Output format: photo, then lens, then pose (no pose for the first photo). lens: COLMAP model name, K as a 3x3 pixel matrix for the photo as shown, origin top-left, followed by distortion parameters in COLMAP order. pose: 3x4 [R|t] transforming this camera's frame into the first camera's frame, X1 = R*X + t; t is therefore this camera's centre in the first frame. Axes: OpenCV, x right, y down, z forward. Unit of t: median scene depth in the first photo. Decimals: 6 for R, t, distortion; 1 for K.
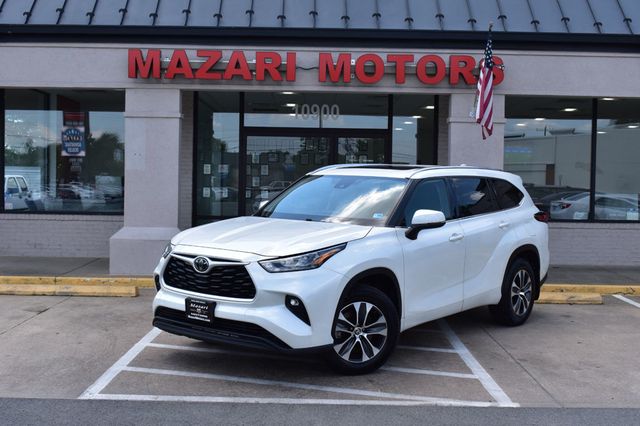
lens RADIAL K [[833.9, 0, 320.0], [0, 833.9, 213.0], [0, 0, 1]] dist [-0.027287, -0.023053]
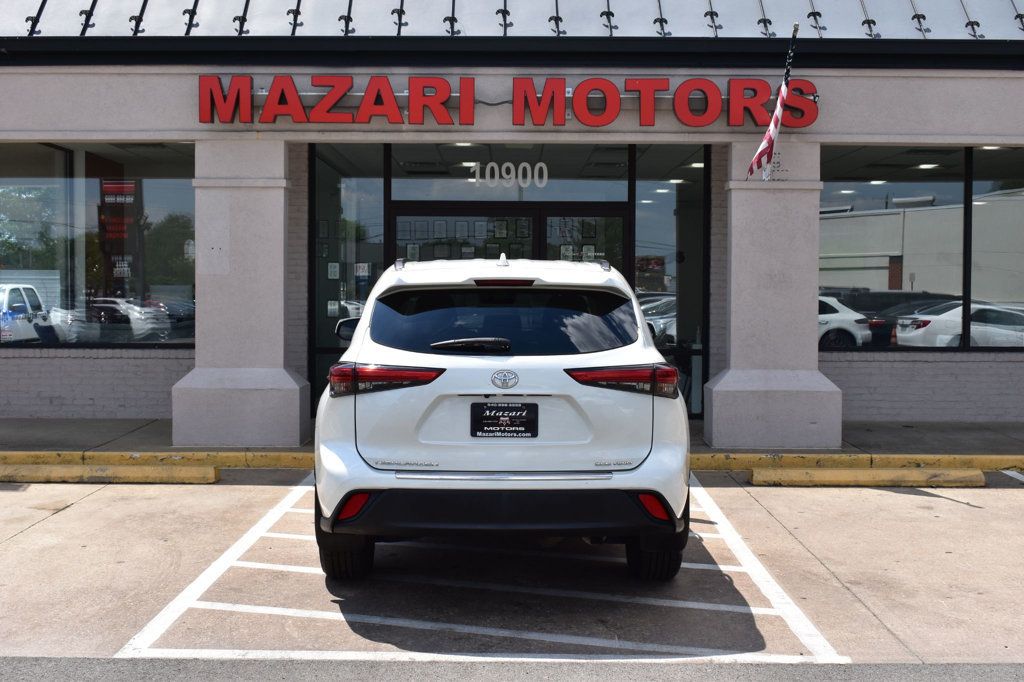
lens RADIAL K [[1357.2, 0, 512.0], [0, 1357.2, 341.0], [0, 0, 1]] dist [-0.030448, -0.010234]
pose [[0.999908, -0.011764, -0.006802, 0.002751], [0.011771, 0.999930, 0.000955, -0.001240], [0.006790, -0.001035, 0.999976, 0.012439]]
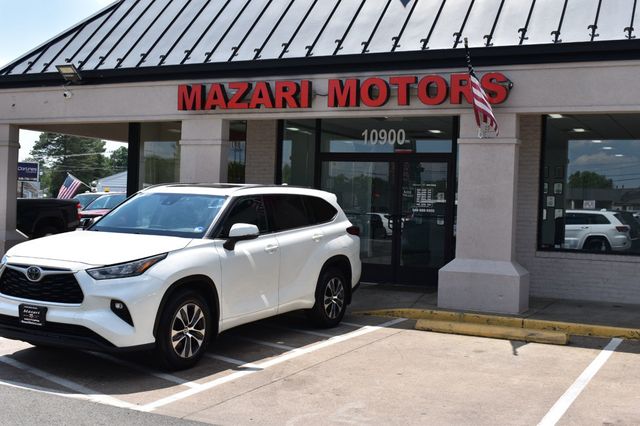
lens RADIAL K [[833.9, 0, 320.0], [0, 833.9, 213.0], [0, 0, 1]] dist [-0.027287, -0.023053]
pose [[0.890237, 0.017622, -0.455157, 0.459075], [-0.035219, 0.998923, -0.030211, 0.005027], [0.454134, 0.042925, 0.889899, 0.081807]]
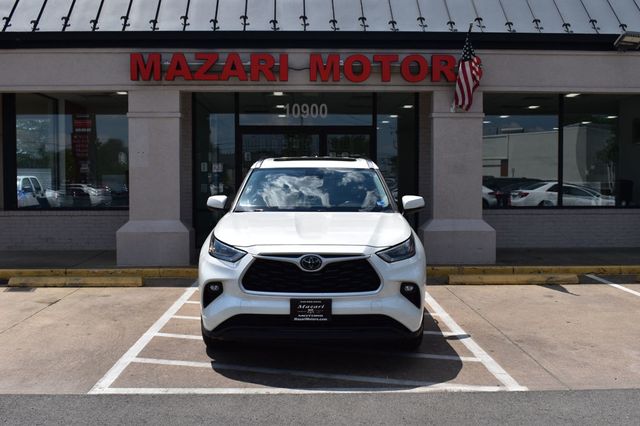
lens RADIAL K [[731.3, 0, 320.0], [0, 731.3, 213.0], [0, 0, 1]] dist [-0.051667, -0.008412]
pose [[0.999491, -0.019195, 0.025495, -0.015621], [0.018935, 0.999767, 0.010402, 0.001733], [-0.025689, -0.009914, 0.999621, 0.063160]]
